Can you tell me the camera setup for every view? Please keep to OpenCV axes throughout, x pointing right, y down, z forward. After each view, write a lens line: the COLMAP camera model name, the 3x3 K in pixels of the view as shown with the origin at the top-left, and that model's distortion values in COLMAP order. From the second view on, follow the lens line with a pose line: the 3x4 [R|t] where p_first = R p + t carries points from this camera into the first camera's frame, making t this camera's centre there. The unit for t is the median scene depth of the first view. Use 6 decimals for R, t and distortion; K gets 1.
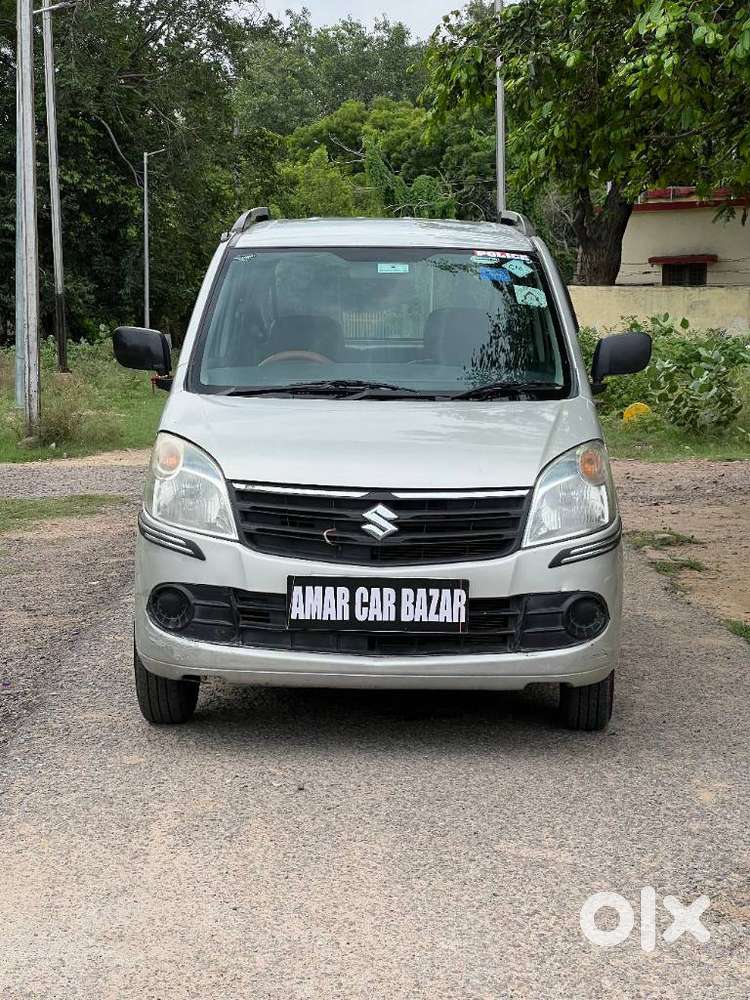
lens RADIAL K [[2378.5, 0, 374.9], [0, 2378.5, 496.2], [0, 0, 1]] dist [-0.506991, 0.000000]
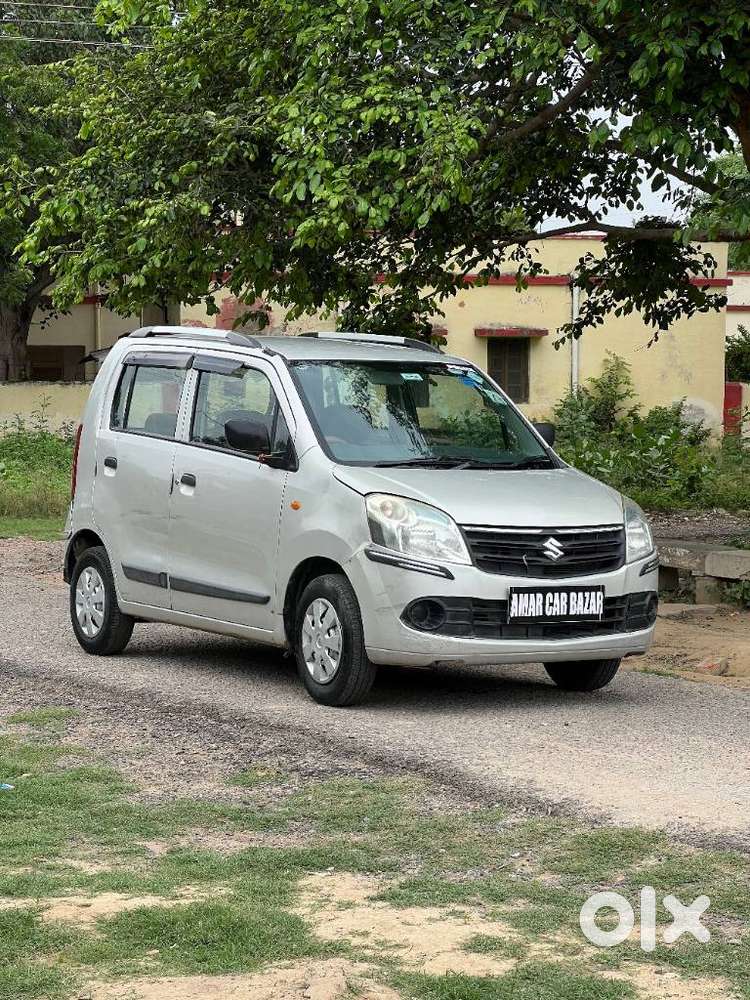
lens RADIAL K [[2378.5, 0, 374.7], [0, 2378.5, 500.6], [0, 0, 1]] dist [-0.506991, 0.000000]
pose [[0.847948, -0.019379, 0.529725, -0.882184], [0.038763, 0.998923, -0.025504, 0.014024], [-0.528660, 0.042160, 0.847786, -0.205778]]
